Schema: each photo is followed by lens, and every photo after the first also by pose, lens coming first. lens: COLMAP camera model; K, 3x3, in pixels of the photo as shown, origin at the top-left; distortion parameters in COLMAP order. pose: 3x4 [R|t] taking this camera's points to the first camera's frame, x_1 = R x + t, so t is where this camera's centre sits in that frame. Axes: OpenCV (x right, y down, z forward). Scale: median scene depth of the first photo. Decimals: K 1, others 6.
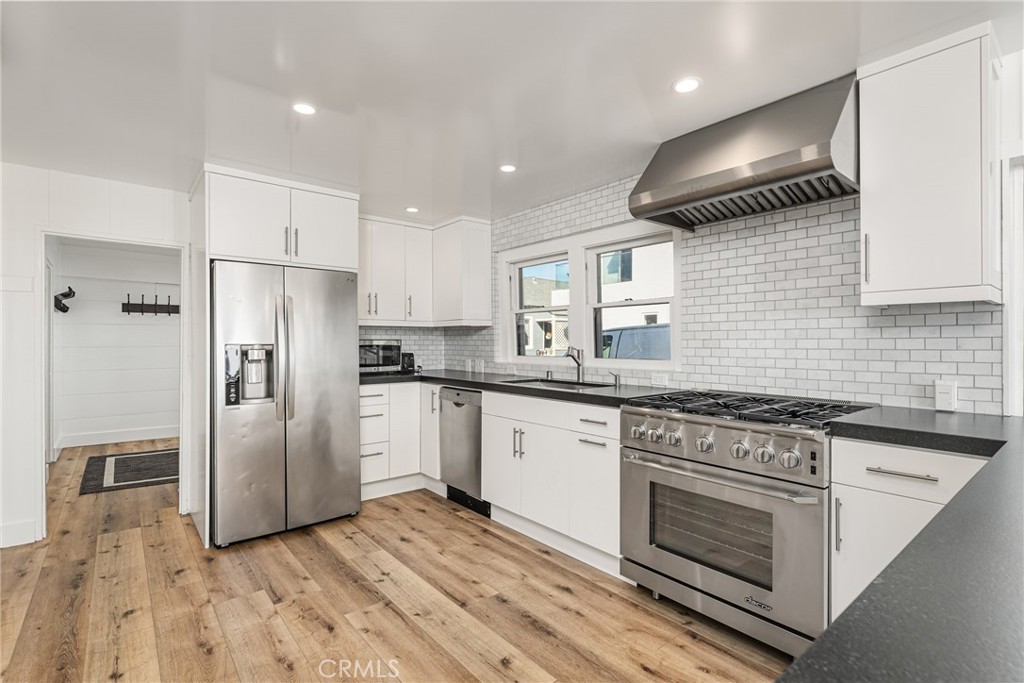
lens RADIAL K [[482.6, 0, 511.8], [0, 482.6, 342.9], [0, 0, 1]] dist [0.006385, -0.000061]
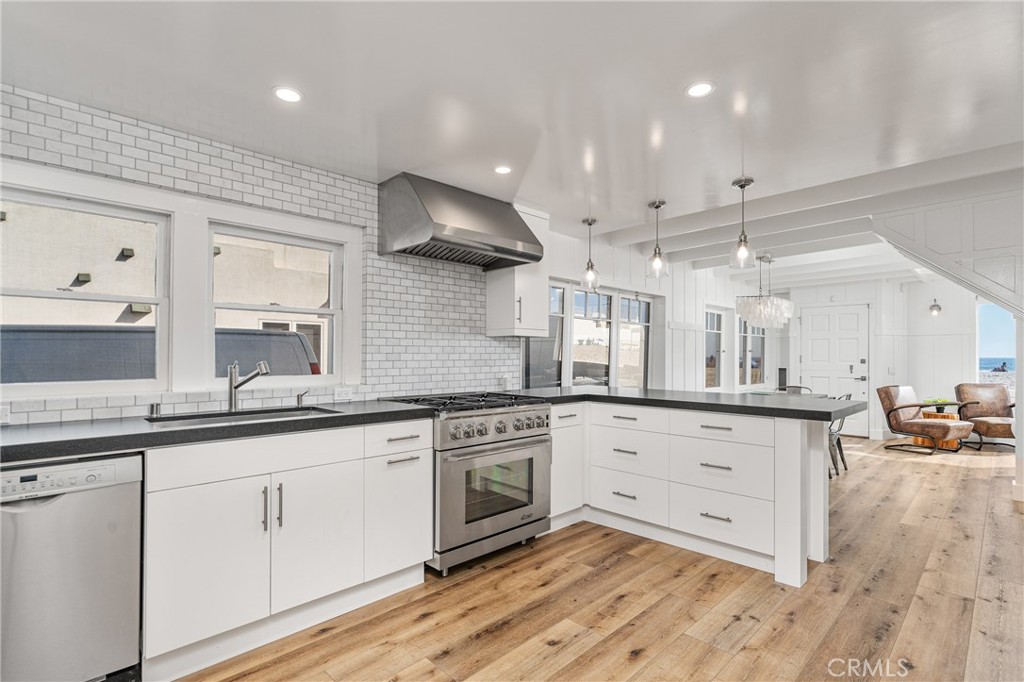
lens RADIAL K [[482.6, 0, 530.4], [0, 482.6, 351.9], [0, 0, 1]] dist [0.006385, -0.000061]
pose [[-0.102943, 0.001594, 0.994686, -0.828497], [-0.007082, 0.999972, -0.002335, -0.010448], [-0.994662, -0.007285, -0.102929, 0.860933]]
